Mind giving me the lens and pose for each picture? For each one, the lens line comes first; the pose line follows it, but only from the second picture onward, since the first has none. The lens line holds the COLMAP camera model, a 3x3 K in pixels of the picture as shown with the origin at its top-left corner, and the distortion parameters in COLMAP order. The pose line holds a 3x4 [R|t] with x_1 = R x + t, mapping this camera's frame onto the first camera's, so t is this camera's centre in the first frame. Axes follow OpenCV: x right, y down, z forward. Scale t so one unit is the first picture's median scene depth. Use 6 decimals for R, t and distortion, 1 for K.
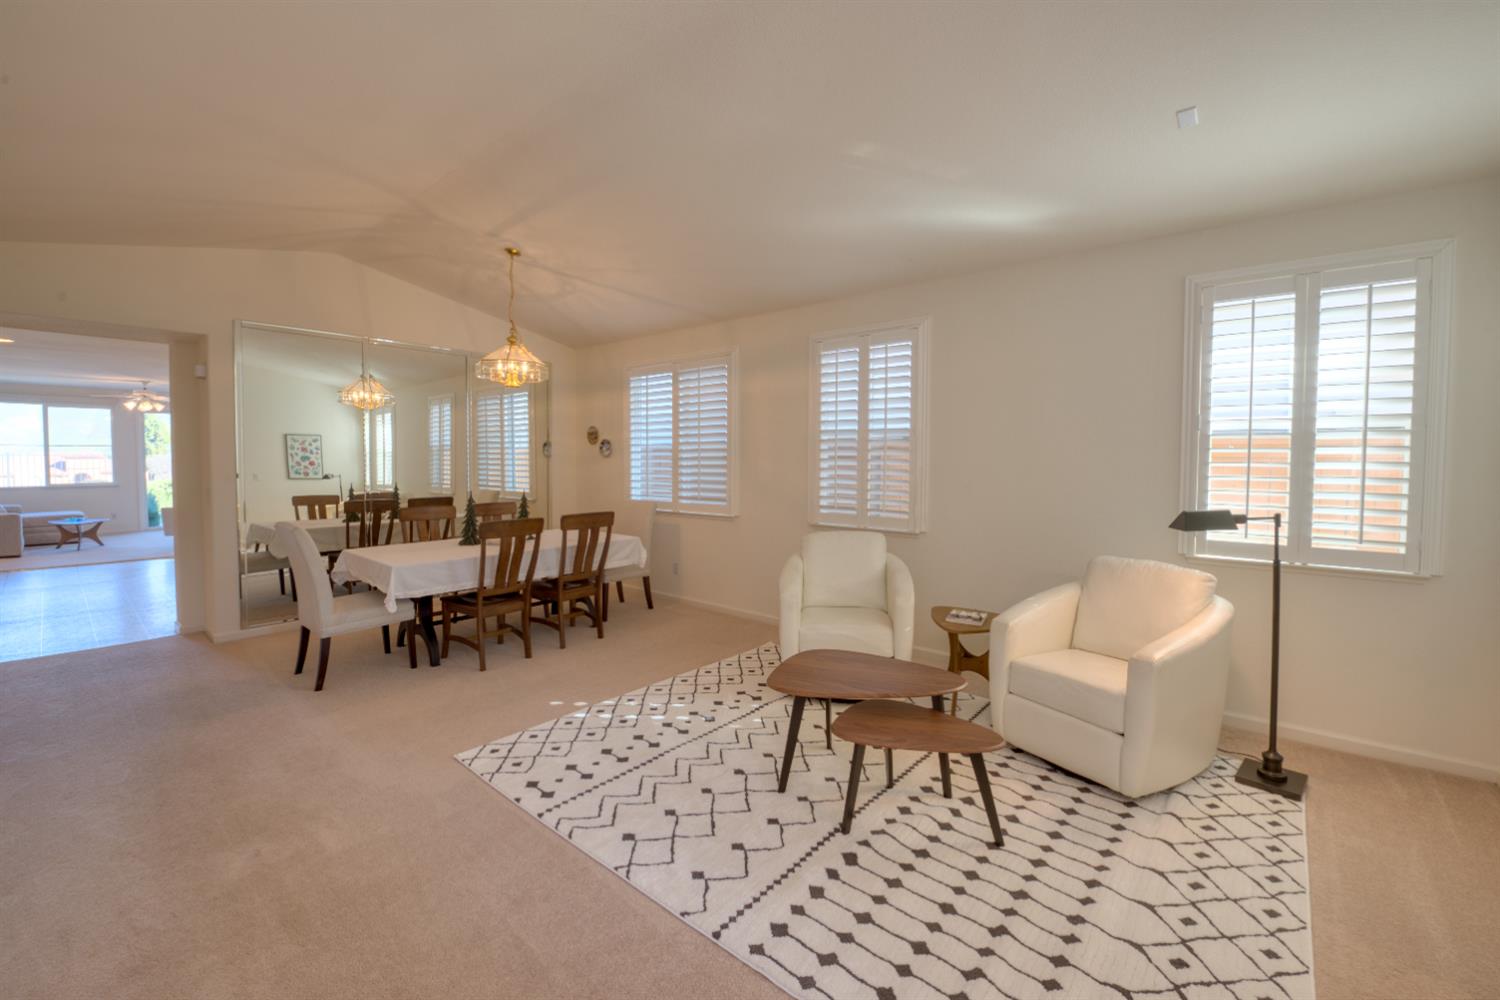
lens RADIAL K [[602.9, 0, 744.5], [0, 602.9, 487.6], [0, 0, 1]] dist [-0.019146, -0.000473]
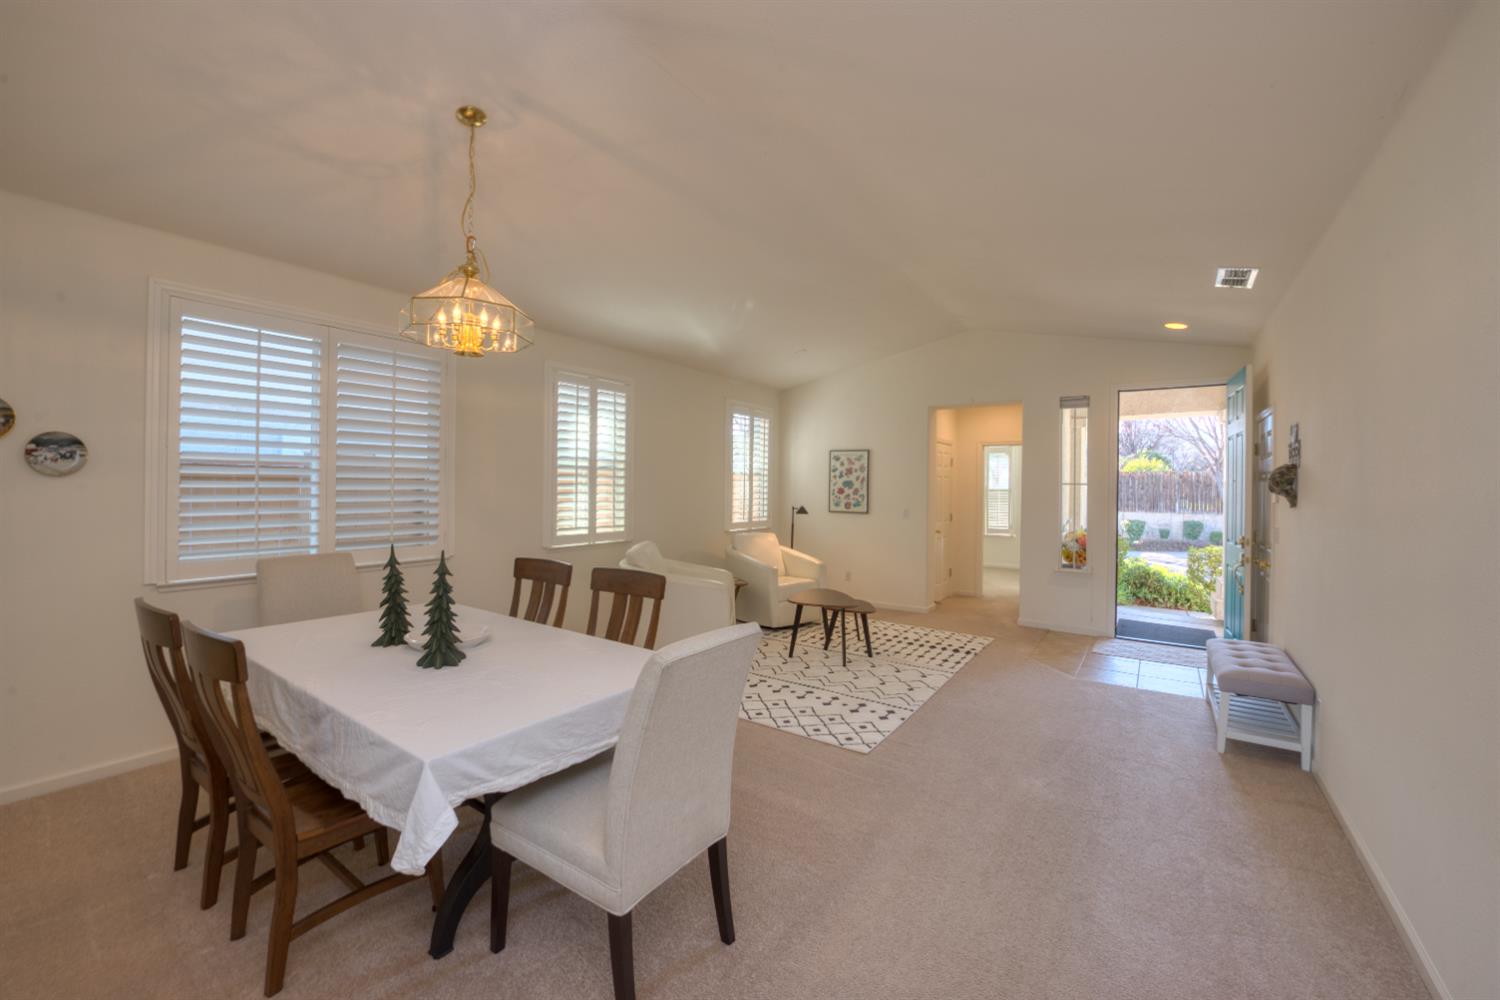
lens RADIAL K [[598.9, 0, 746.3], [0, 598.9, 485.3], [0, 0, 1]] dist [0.001007, 0.000037]
pose [[-0.091719, -0.002483, 0.995782, -1.397491], [0.041154, 0.999133, 0.006281, -0.055113], [-0.994934, 0.041556, -0.091538, 1.159660]]
